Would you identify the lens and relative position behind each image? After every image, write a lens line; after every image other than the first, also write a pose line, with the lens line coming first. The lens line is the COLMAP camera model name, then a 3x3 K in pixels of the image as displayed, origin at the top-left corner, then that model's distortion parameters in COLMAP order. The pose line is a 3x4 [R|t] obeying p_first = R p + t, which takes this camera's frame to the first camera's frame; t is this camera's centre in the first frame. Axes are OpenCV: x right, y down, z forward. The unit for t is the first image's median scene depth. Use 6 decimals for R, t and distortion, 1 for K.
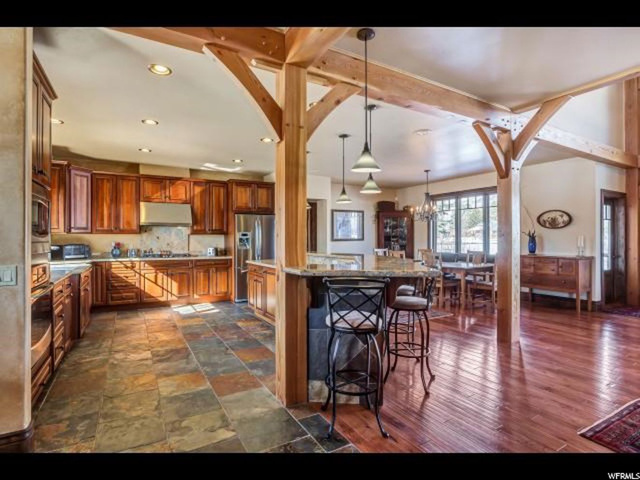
lens RADIAL K [[324.4, 0, 309.6], [0, 324.4, 237.4], [0, 0, 1]] dist [-0.012545, 0.000129]
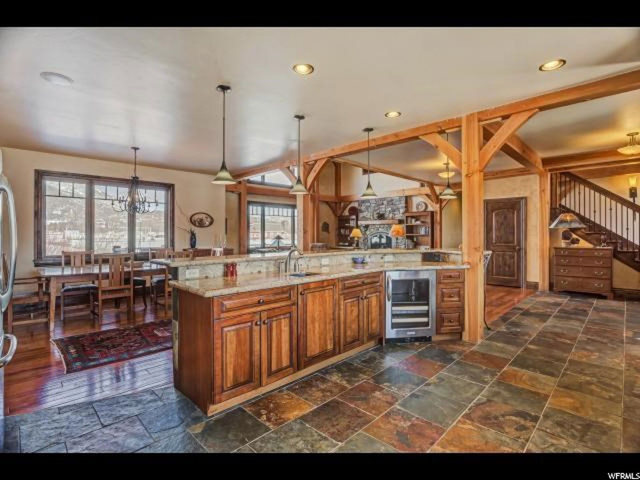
lens RADIAL K [[316.4, 0, 314.6], [0, 316.4, 237.7], [0, 0, 1]] dist [-0.052007, 0.017587]
pose [[-0.257565, -0.005049, 0.966248, -0.549421], [-0.000234, 0.999987, 0.005163, 0.007500], [-0.966261, 0.001103, -0.257562, 0.903021]]
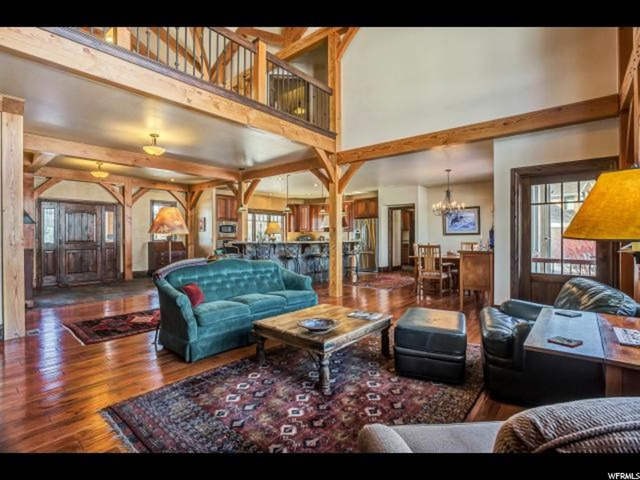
lens RADIAL K [[316.4, 0, 314.6], [0, 316.4, 237.7], [0, 0, 1]] dist [-0.052007, 0.017587]
pose [[0.346566, 0.005690, -0.938008, 1.395743], [0.005301, 0.999954, 0.008024, 0.012606], [0.938011, -0.007753, 0.346520, 0.241491]]
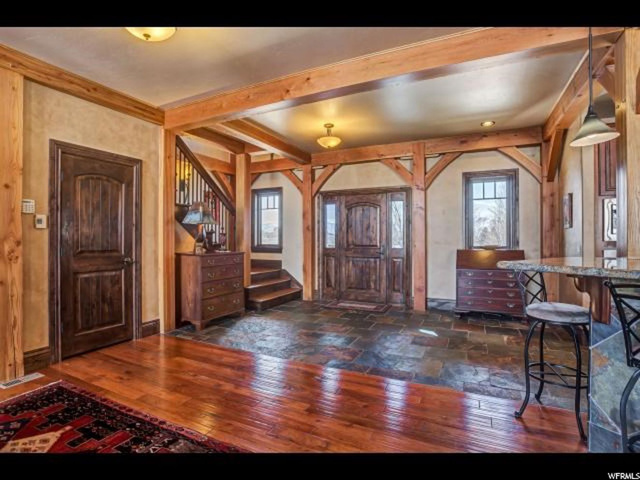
lens RADIAL K [[331.0, 0, 312.9], [0, 331.0, 237.9], [0, 0, 1]] dist [-0.057005, 0.022182]
pose [[-0.828736, -0.000764, -0.559640, 0.493372], [0.002282, 0.999986, -0.004746, 0.013725], [0.559636, -0.005210, -0.828722, 0.528908]]
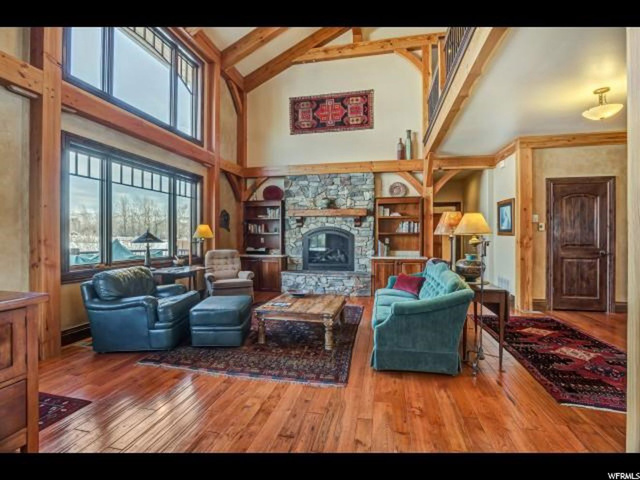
lens RADIAL K [[316.4, 0, 314.6], [0, 316.4, 237.7], [0, 0, 1]] dist [-0.052007, 0.017587]
pose [[-0.740028, -0.000177, 0.672576, 0.455568], [0.000308, 1.000000, 0.000602, 0.014059], [-0.672576, 0.000653, -0.740028, 0.921644]]
